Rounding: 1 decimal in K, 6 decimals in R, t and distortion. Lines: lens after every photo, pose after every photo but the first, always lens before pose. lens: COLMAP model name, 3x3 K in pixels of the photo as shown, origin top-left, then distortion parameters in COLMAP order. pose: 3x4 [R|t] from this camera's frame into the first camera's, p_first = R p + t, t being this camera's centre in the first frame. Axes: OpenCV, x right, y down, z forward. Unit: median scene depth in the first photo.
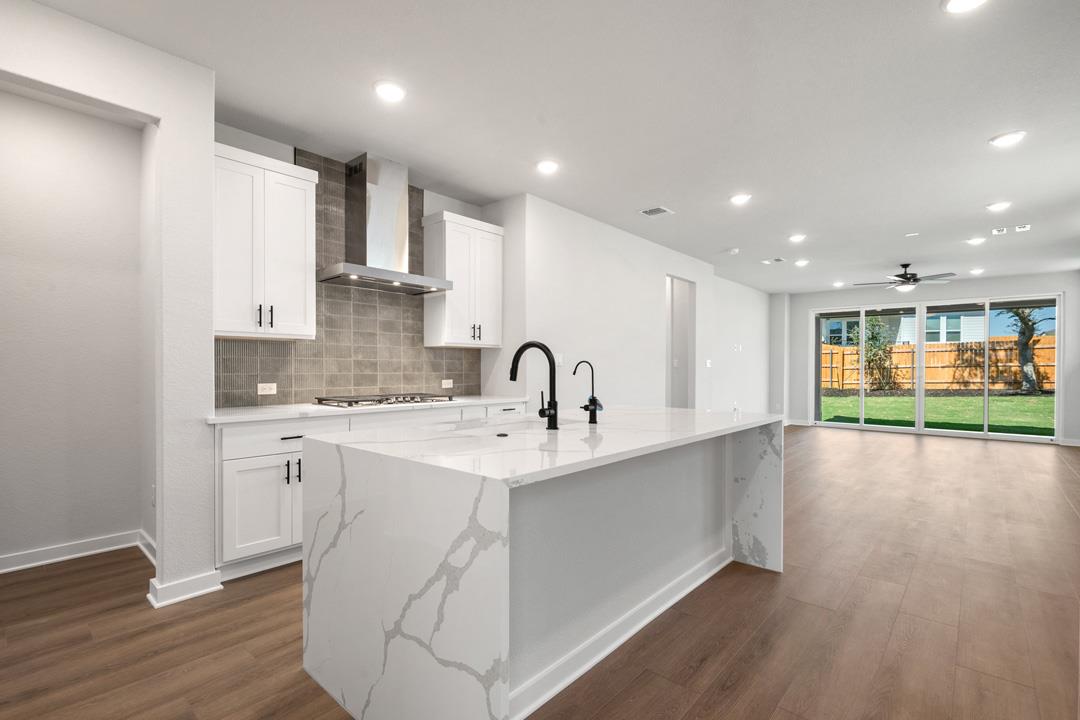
lens RADIAL K [[490.1, 0, 539.5], [0, 490.1, 374.3], [0, 0, 1]] dist [0.003477, -0.007170]
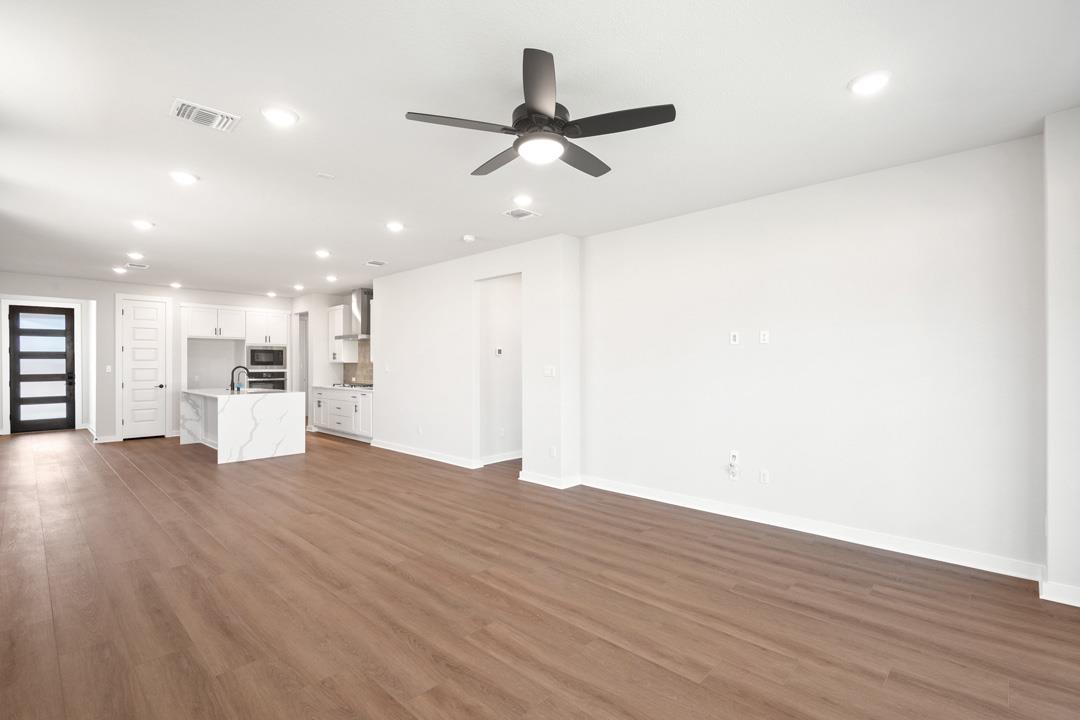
lens RADIAL K [[490.1, 0, 540.3], [0, 490.1, 364.7], [0, 0, 1]] dist [0.003477, -0.007170]
pose [[-0.023927, -0.003183, -0.999709, 0.884394], [-0.011599, 0.999929, -0.002907, -0.023389], [0.999646, 0.011526, -0.023963, 0.821697]]
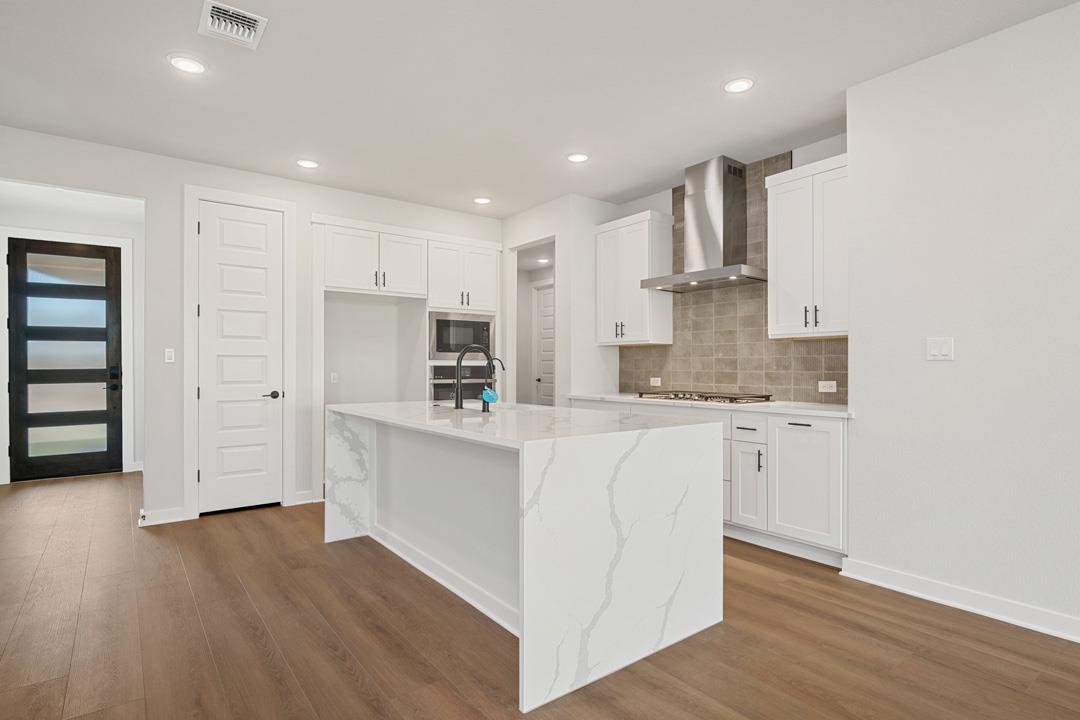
lens RADIAL K [[566.8, 0, 534.2], [0, 566.8, 359.8], [0, 0, 1]] dist [-0.003911, -0.004556]
pose [[-0.198778, -0.013238, -0.979955, 0.375102], [-0.011799, 0.999869, -0.011113, -0.003387], [0.979974, 0.009353, -0.198908, 0.368438]]
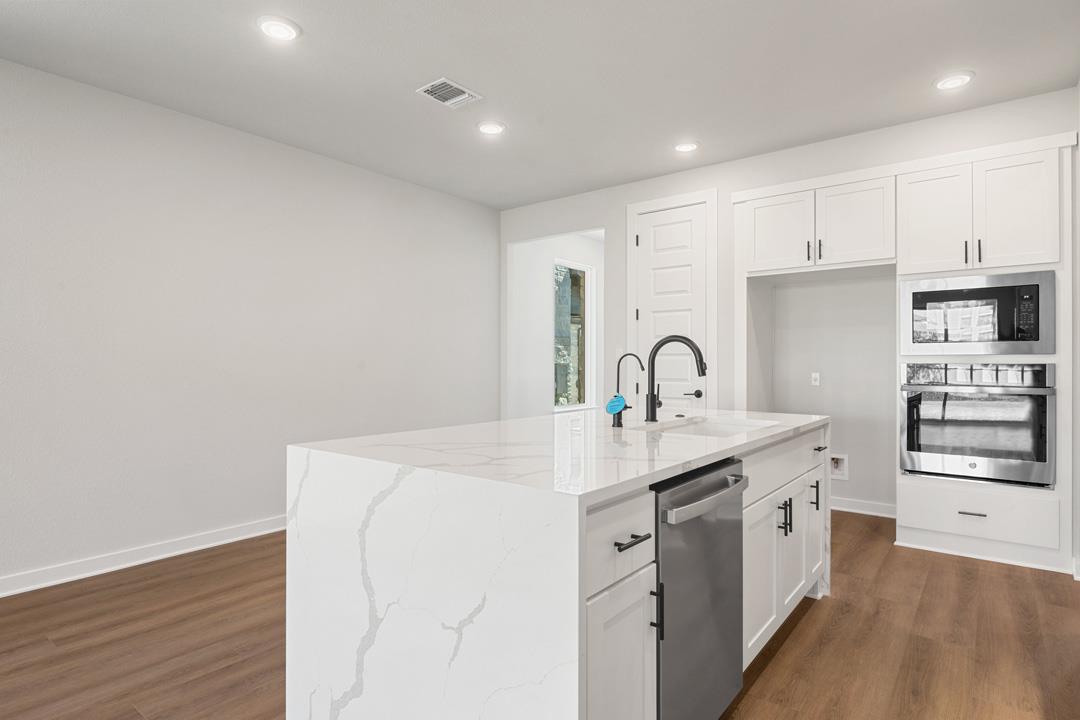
lens RADIAL K [[566.8, 0, 538.4], [0, 566.8, 364.3], [0, 0, 1]] dist [-0.003911, -0.004556]
pose [[-0.998441, -0.001533, -0.055803, 0.081819], [-0.002220, 0.999922, 0.012264, -0.006121], [0.055780, 0.012368, -0.998366, 0.530598]]
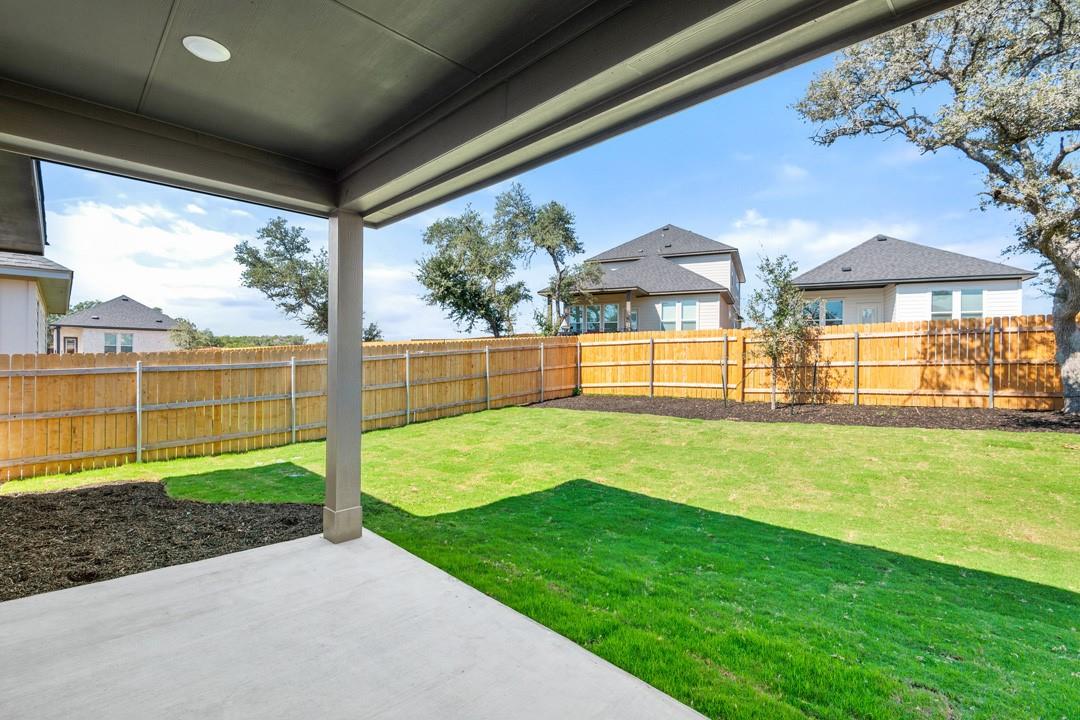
lens RADIAL K [[490.1, 0, 533.5], [0, 490.1, 366.0], [0, 0, 1]] dist [0.003477, -0.007170]
pose [[0.997484, 0.006076, -0.070630, 0.960931], [-0.006270, 0.999977, -0.002519, -0.022371], [0.070613, 0.002956, 0.997499, 0.924661]]
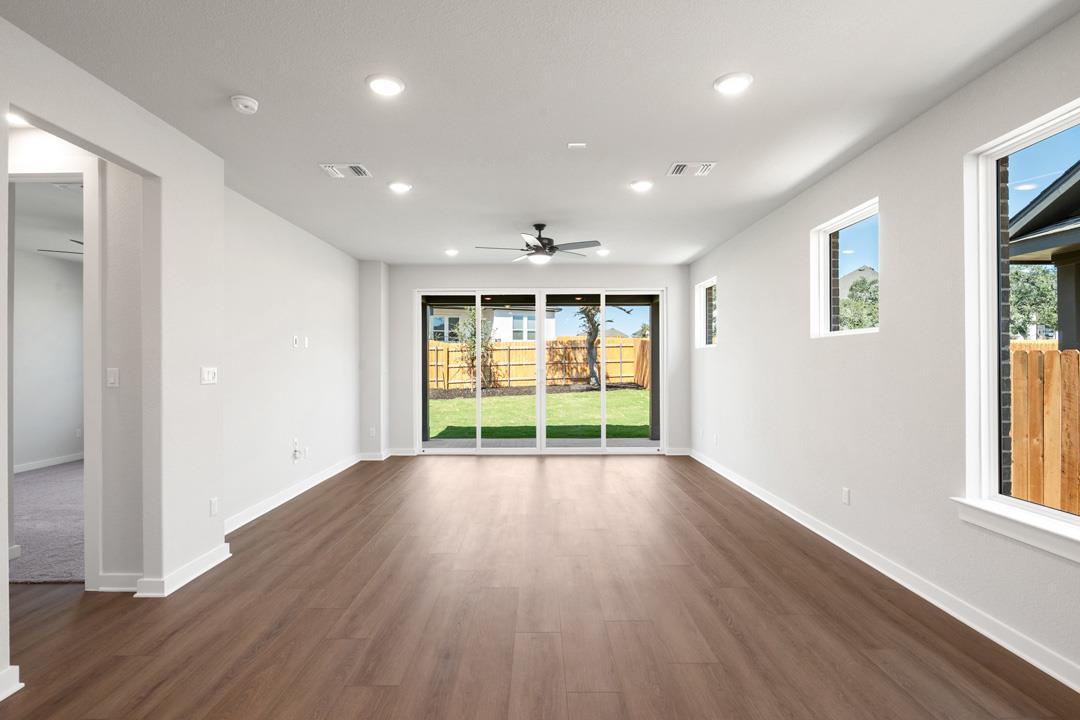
lens RADIAL K [[528.9, 0, 540.0], [0, 528.9, 363.3], [0, 0, 1]] dist [-0.009981, -0.000982]
pose [[0.741817, -0.005120, 0.670583, 0.203016], [0.013401, 0.999884, -0.007190, -0.020234], [-0.670469, 0.014320, 0.741800, 0.367769]]
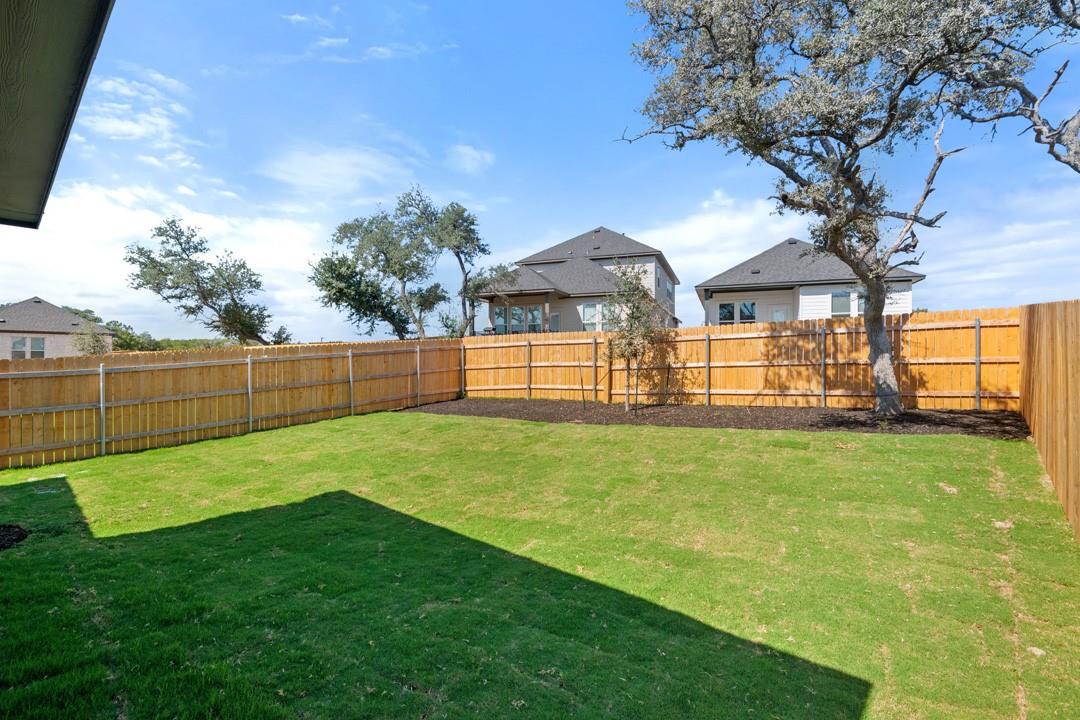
lens RADIAL K [[490.1, 0, 532.4], [0, 490.1, 364.4], [0, 0, 1]] dist [0.003477, -0.007170]
pose [[0.999943, -0.002791, -0.010353, 1.251475], [0.002707, 0.999964, -0.008090, -0.029064], [0.010375, 0.008062, 0.999914, 0.957415]]
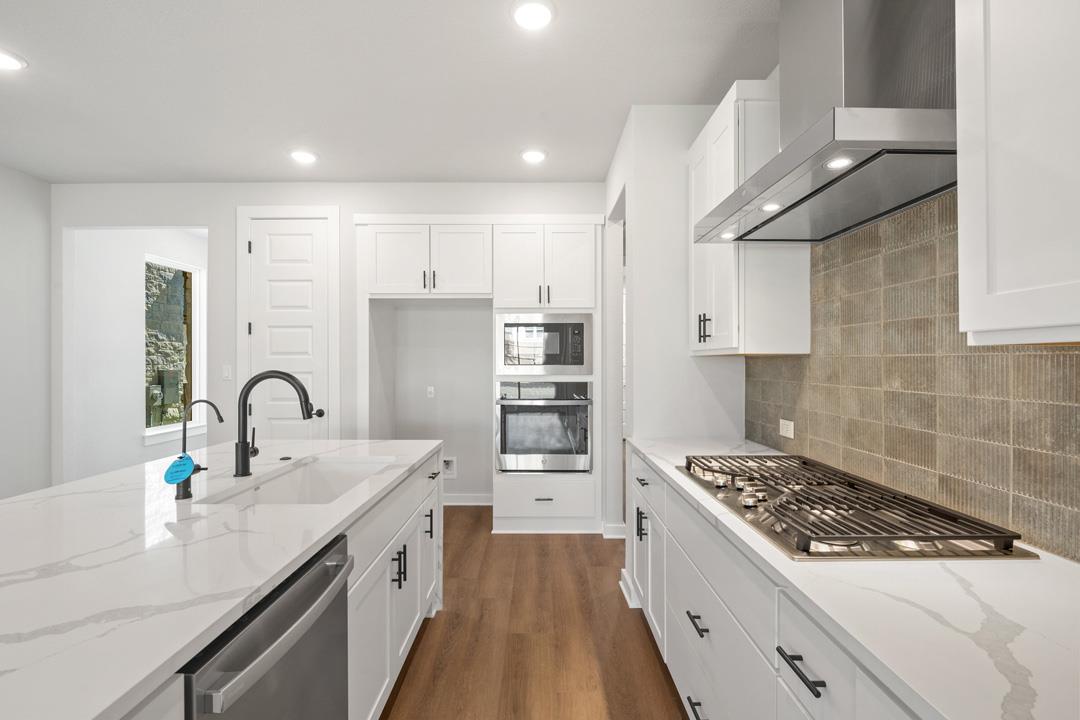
lens RADIAL K [[490.1, 0, 533.3], [0, 490.1, 360.2], [0, 0, 1]] dist [0.003477, -0.007170]
pose [[-0.755450, -0.002570, -0.655202, 0.050430], [-0.007434, 0.999962, 0.004649, -0.023565], [0.655164, 0.008383, -0.755440, 0.477524]]
